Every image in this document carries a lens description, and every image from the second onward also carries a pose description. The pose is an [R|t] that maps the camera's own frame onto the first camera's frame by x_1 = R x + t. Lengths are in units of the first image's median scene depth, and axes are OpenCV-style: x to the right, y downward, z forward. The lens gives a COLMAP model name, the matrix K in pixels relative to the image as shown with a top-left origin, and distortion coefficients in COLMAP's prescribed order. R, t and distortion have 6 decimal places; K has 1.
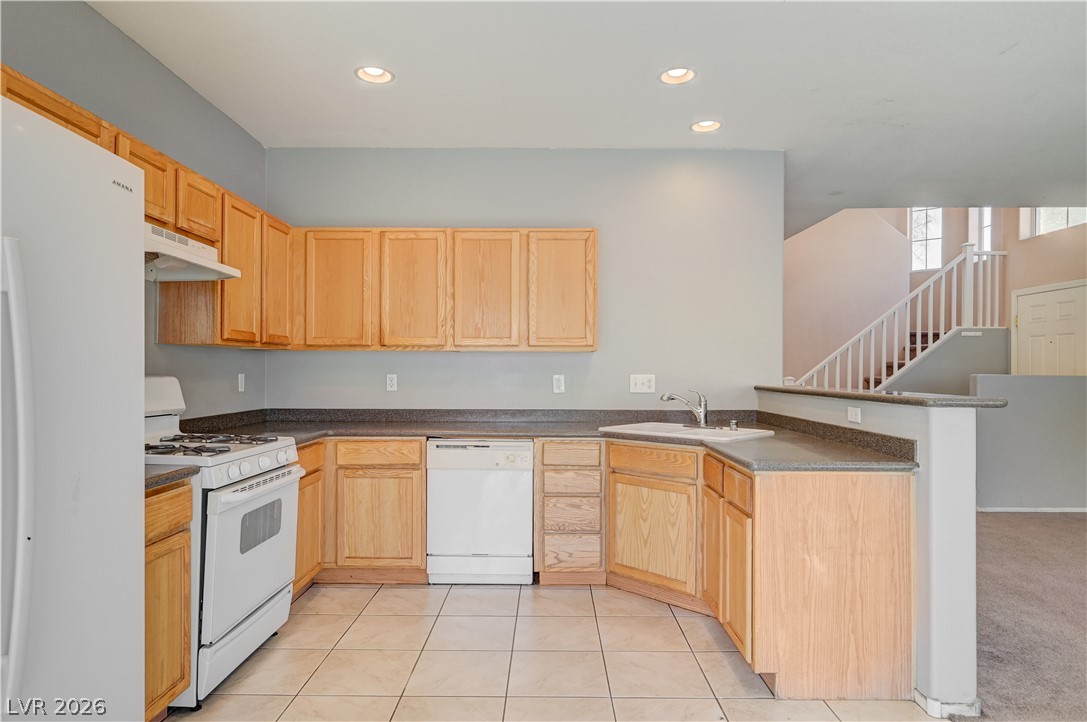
lens RADIAL K [[632.0, 0, 543.2], [0, 632.0, 369.5], [0, 0, 1]] dist [-0.000954, 0.000190]
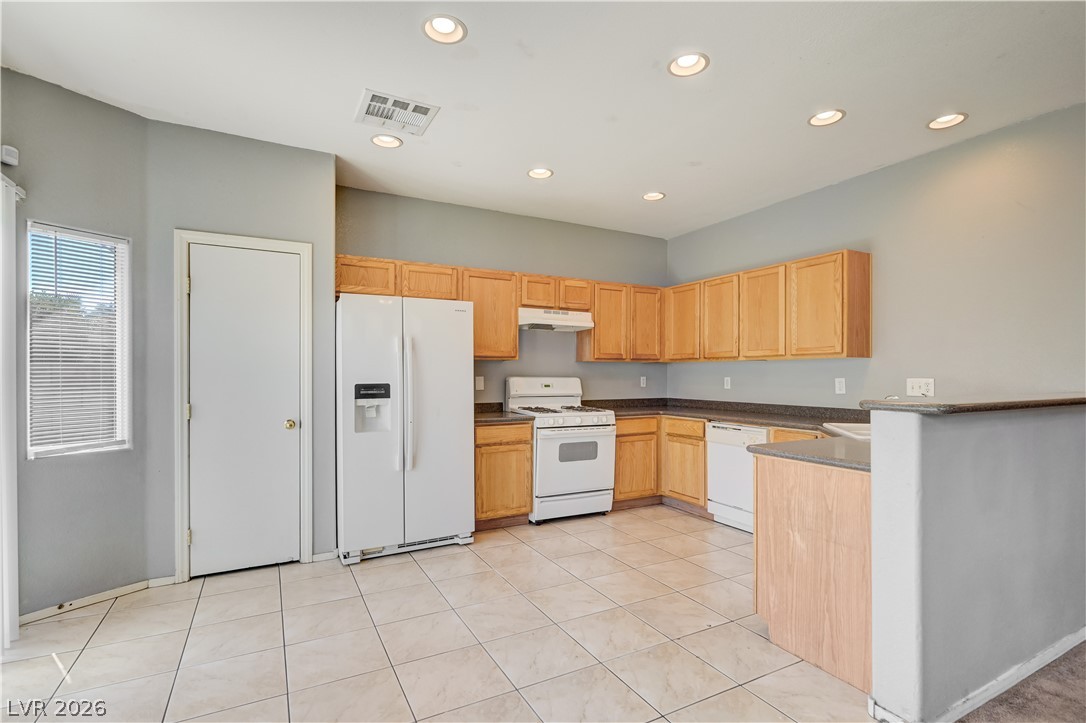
lens RADIAL K [[520.2, 0, 556.9], [0, 520.2, 375.4], [0, 0, 1]] dist [0.001031, -0.000139]
pose [[0.490144, -0.000498, -0.871641, 0.706226], [0.001961, 0.999998, 0.000531, 0.002229], [0.871639, -0.001970, 0.490144, 0.097177]]
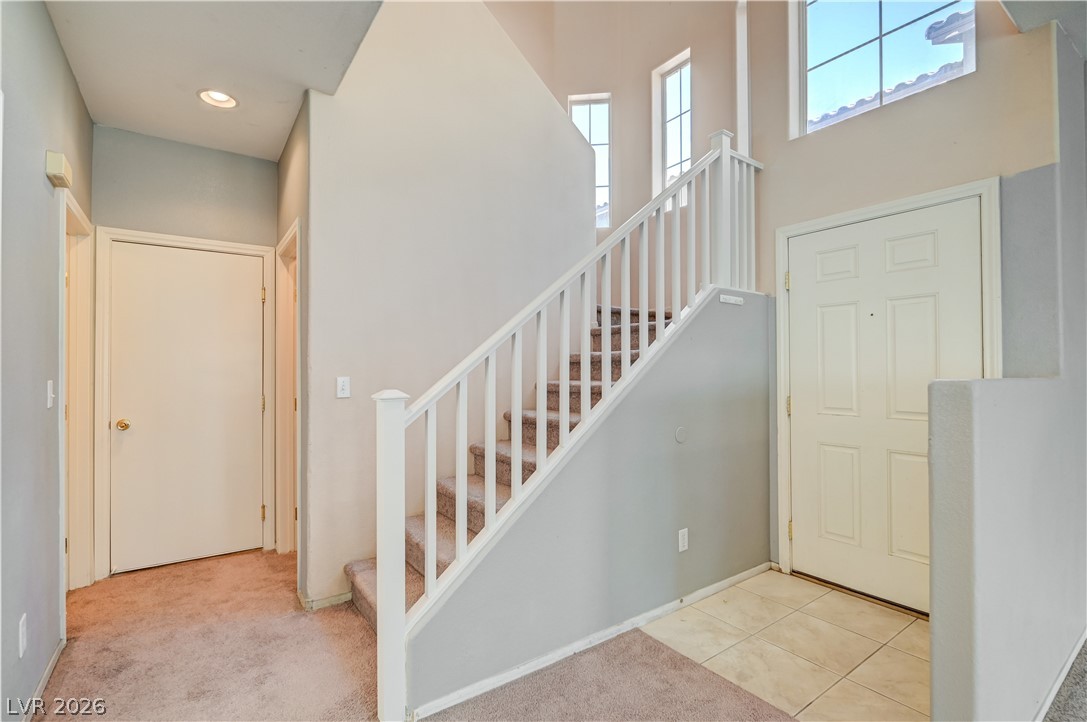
lens RADIAL K [[492.6, 0, 544.6], [0, 492.6, 370.5], [0, 0, 1]] dist [0.000542, 0.000129]
pose [[0.810180, -0.004959, 0.586160, 0.582583], [0.004523, 0.999987, 0.002208, 0.003124], [-0.586164, 0.000862, 0.810192, 1.438179]]
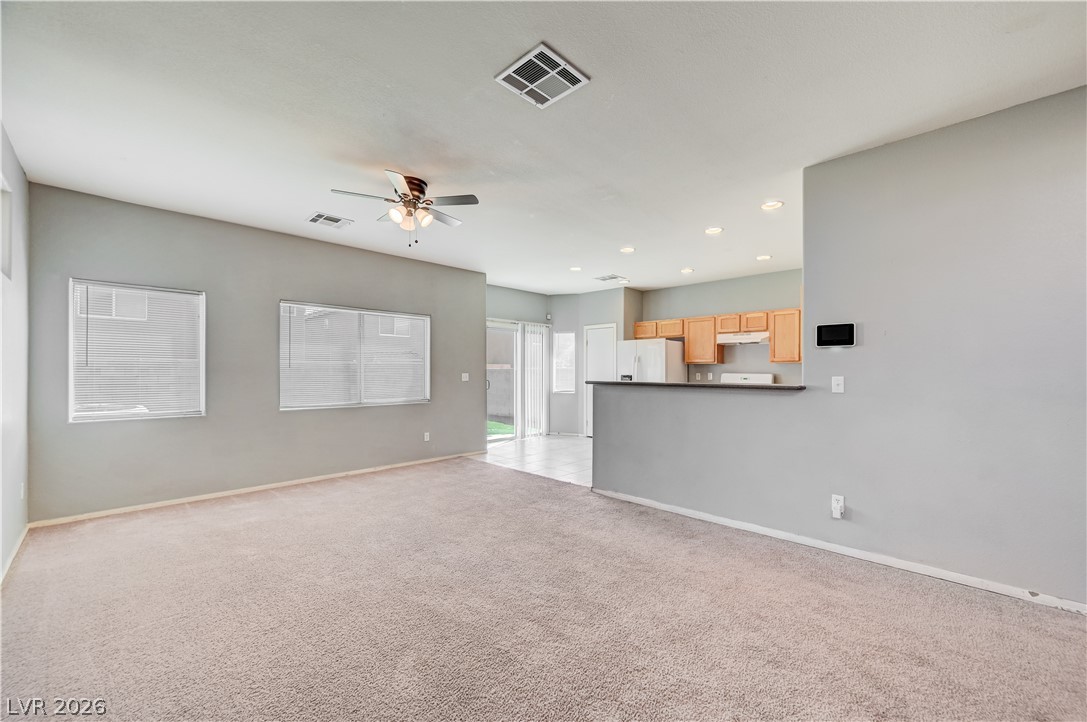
lens RADIAL K [[432.3, 0, 547.7], [0, 432.3, 371.0], [0, 0, 1]] dist [-0.008267, 0.000444]
pose [[-0.690170, -0.004706, -0.723632, 1.424133], [-0.004205, 0.999988, -0.002492, 0.004426], [0.723635, 0.001323, -0.690182, 1.393045]]
